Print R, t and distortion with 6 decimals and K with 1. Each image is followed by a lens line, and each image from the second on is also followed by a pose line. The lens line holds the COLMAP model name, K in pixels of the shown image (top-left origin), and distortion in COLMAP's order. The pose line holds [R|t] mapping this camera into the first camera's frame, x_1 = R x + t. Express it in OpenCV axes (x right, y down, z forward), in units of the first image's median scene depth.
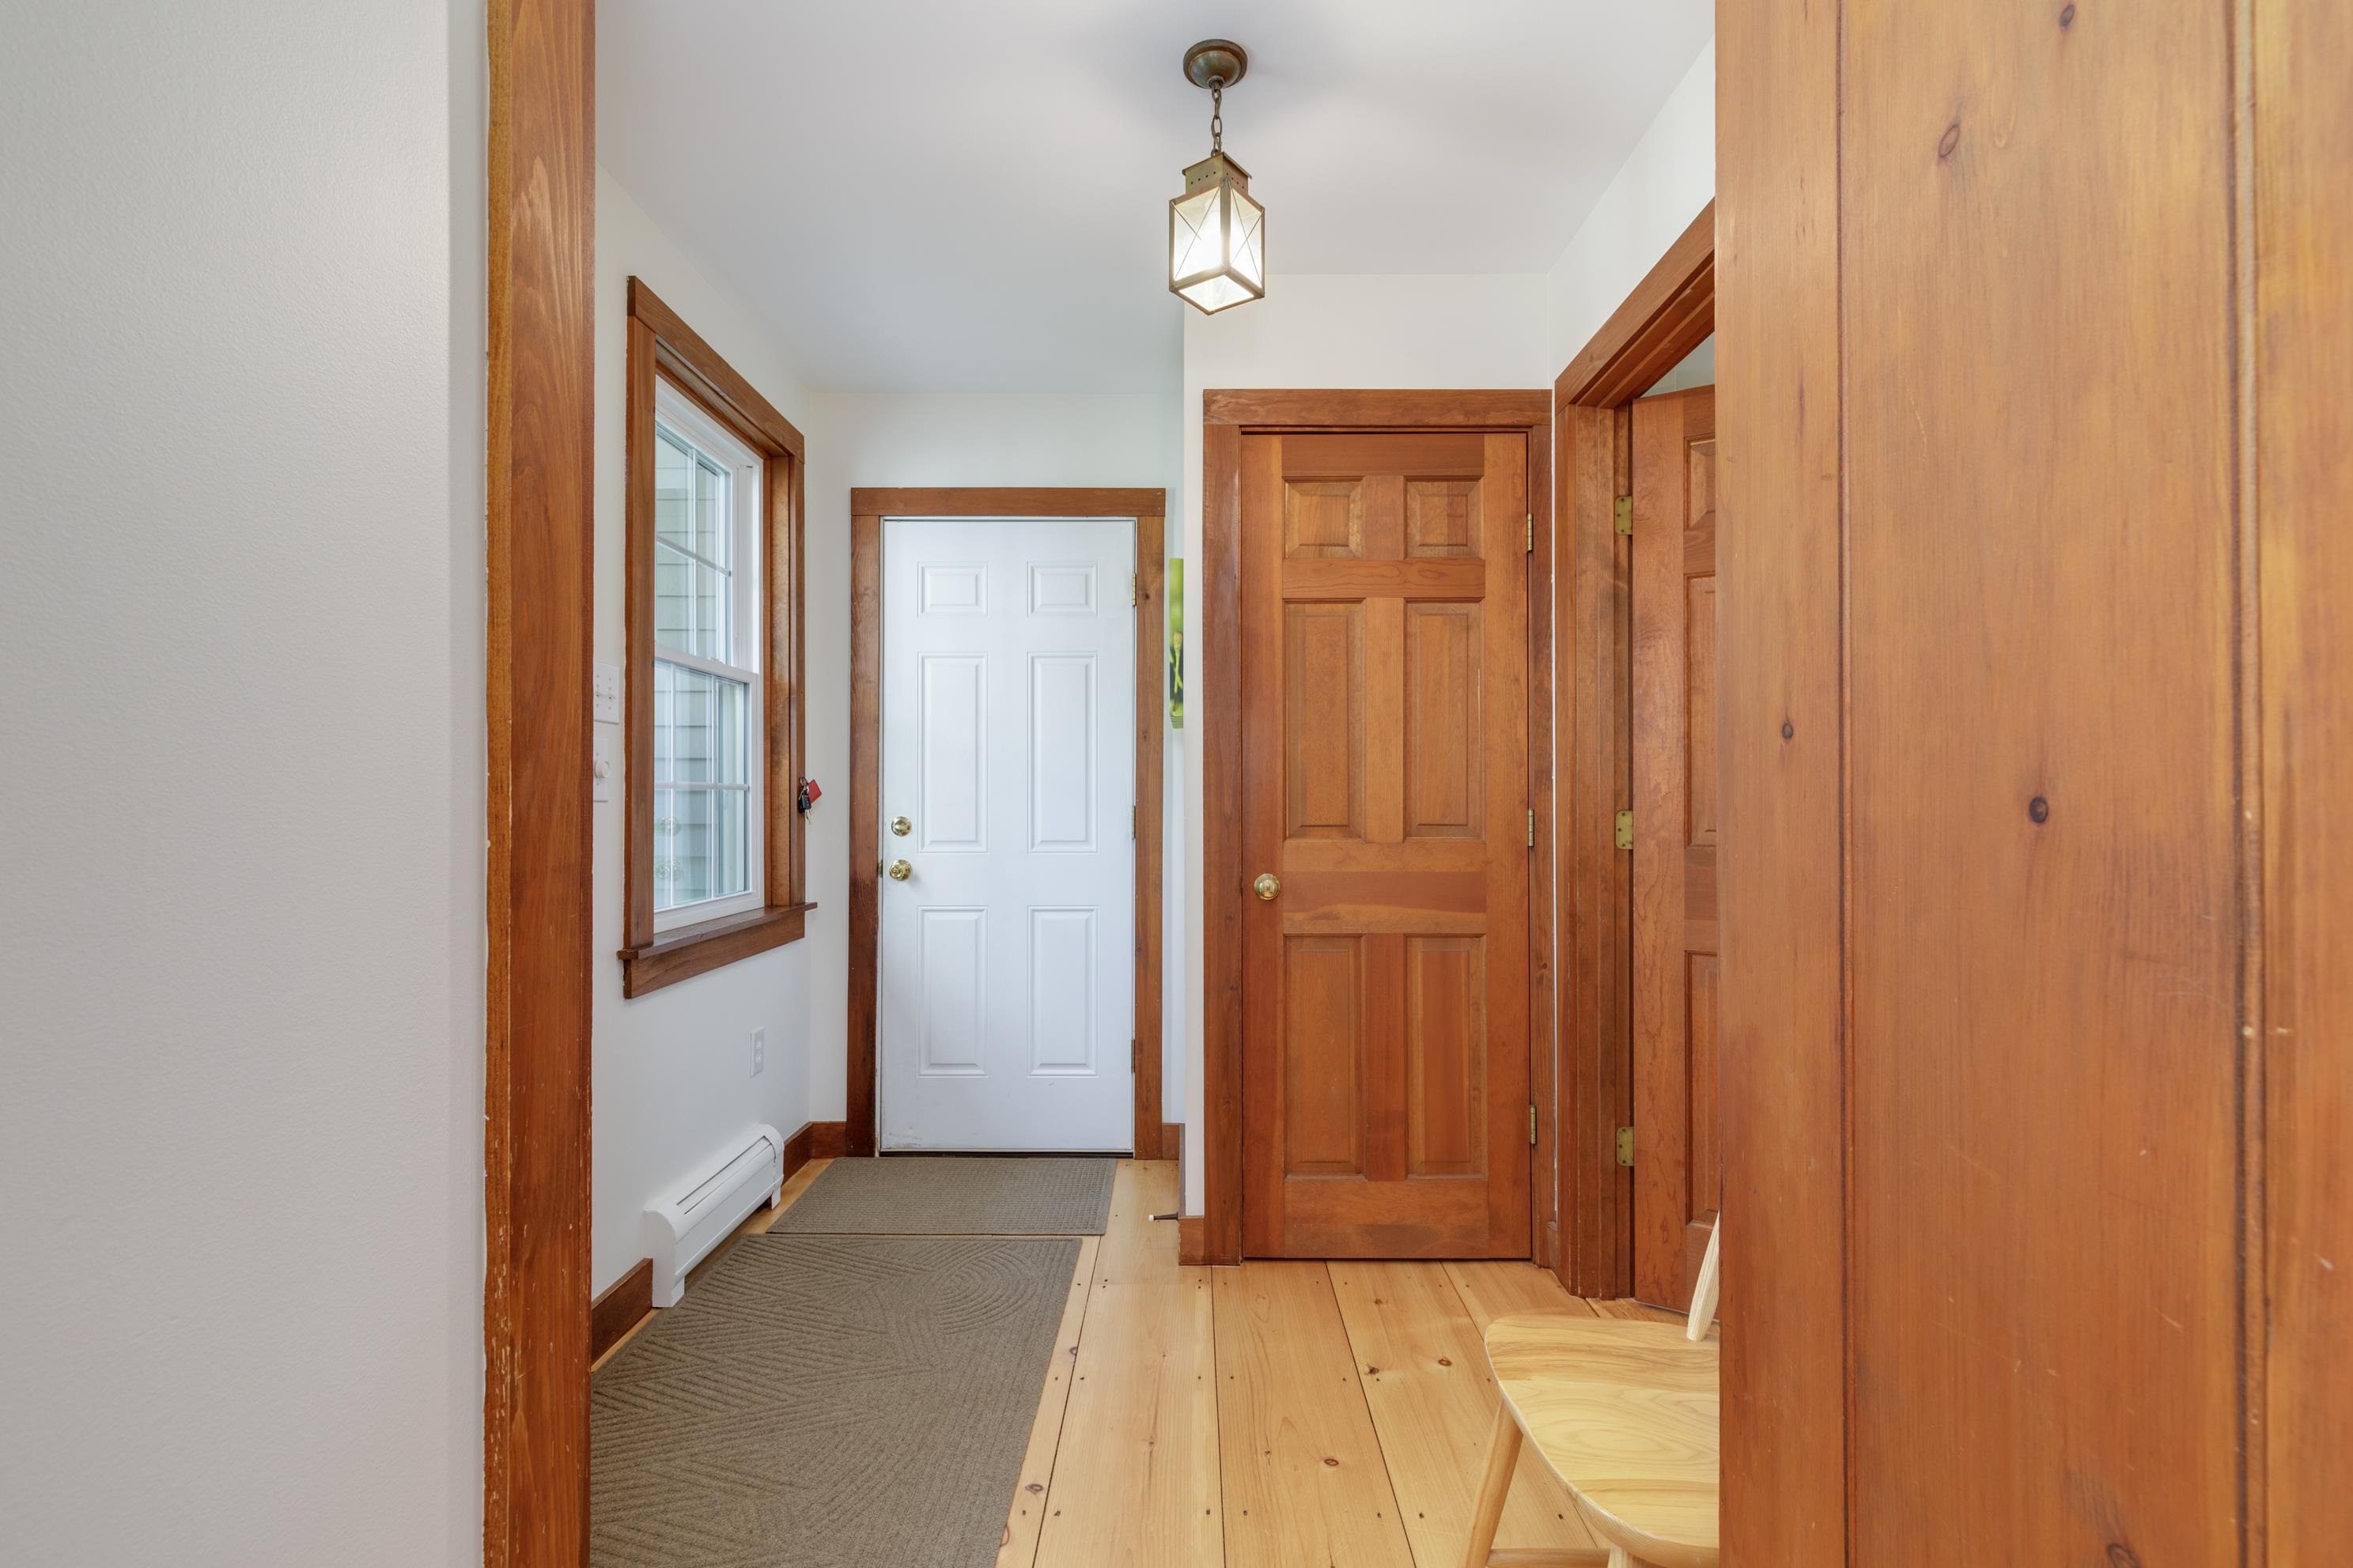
lens RADIAL K [[1078.0, 0, 1179.0], [0, 1078.0, 789.4], [0, 0, 1]] dist [0.009494, 0.001011]
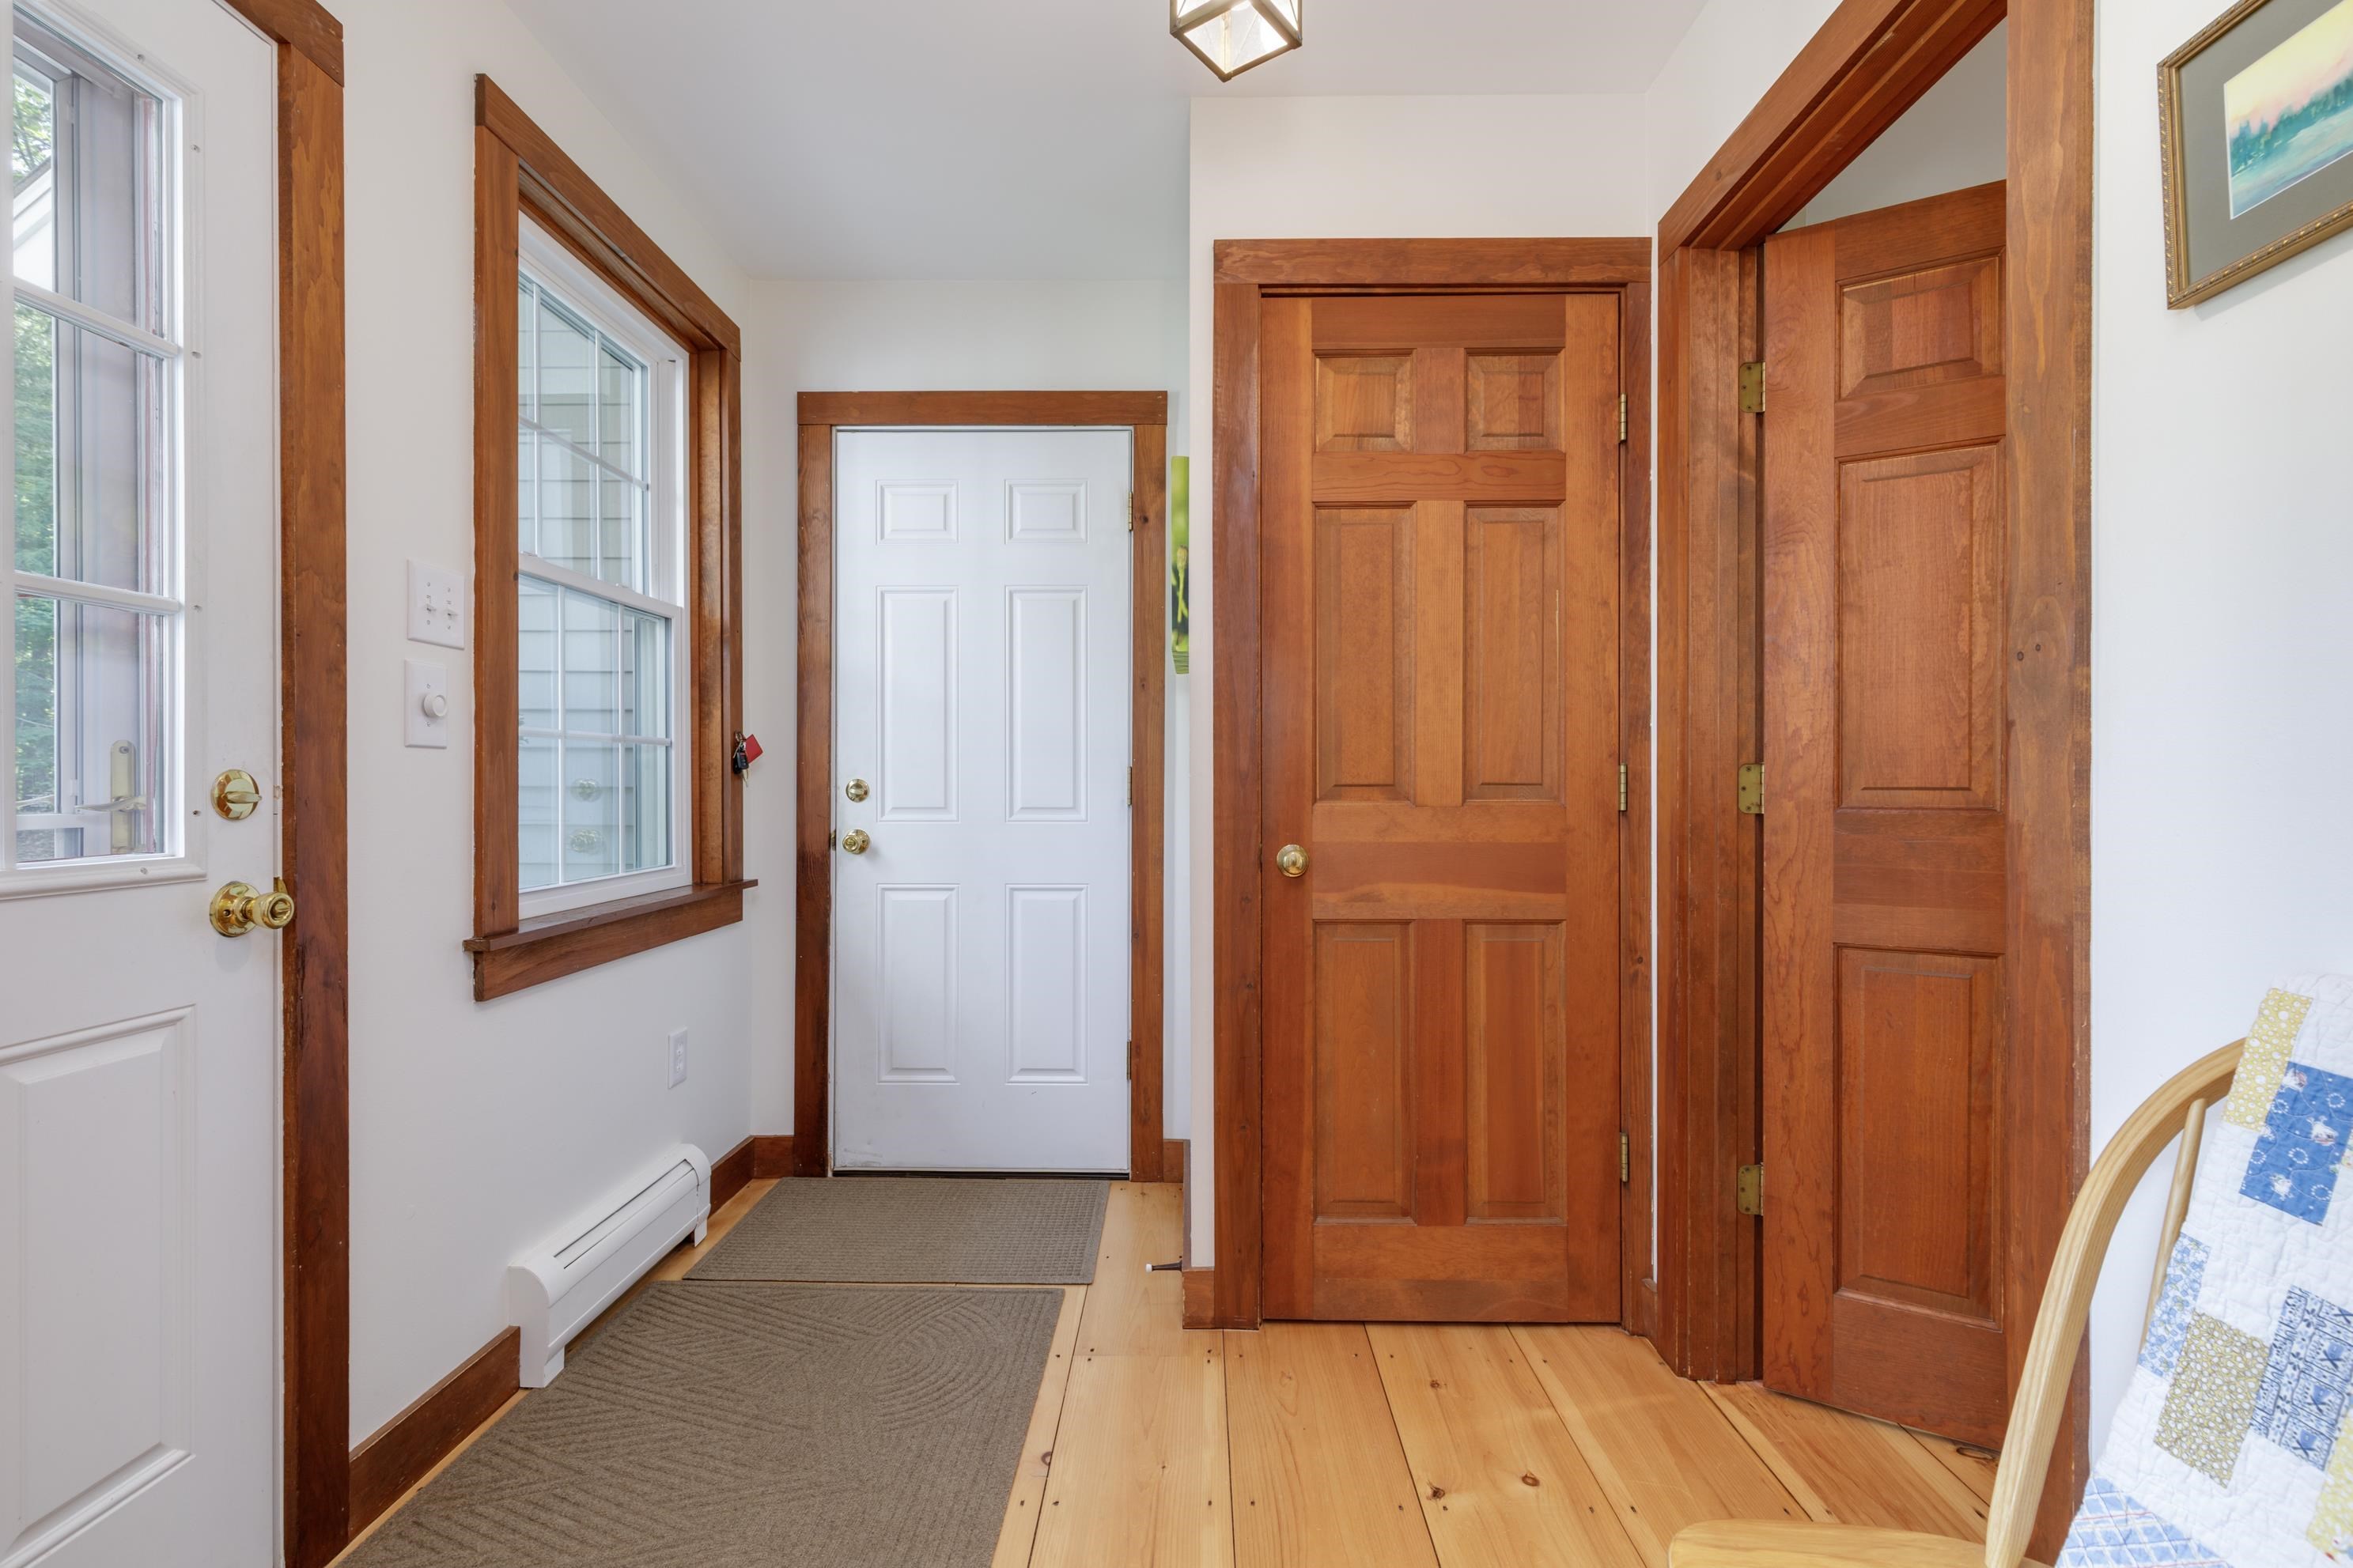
lens RADIAL K [[1078.0, 0, 1170.4], [0, 1078.0, 780.5], [0, 0, 1]] dist [0.009494, 0.001011]
pose [[0.999934, 0.000650, -0.011440, -0.000340], [-0.000520, 0.999936, 0.011305, 0.021441], [0.011446, -0.011299, 0.999871, 0.195380]]
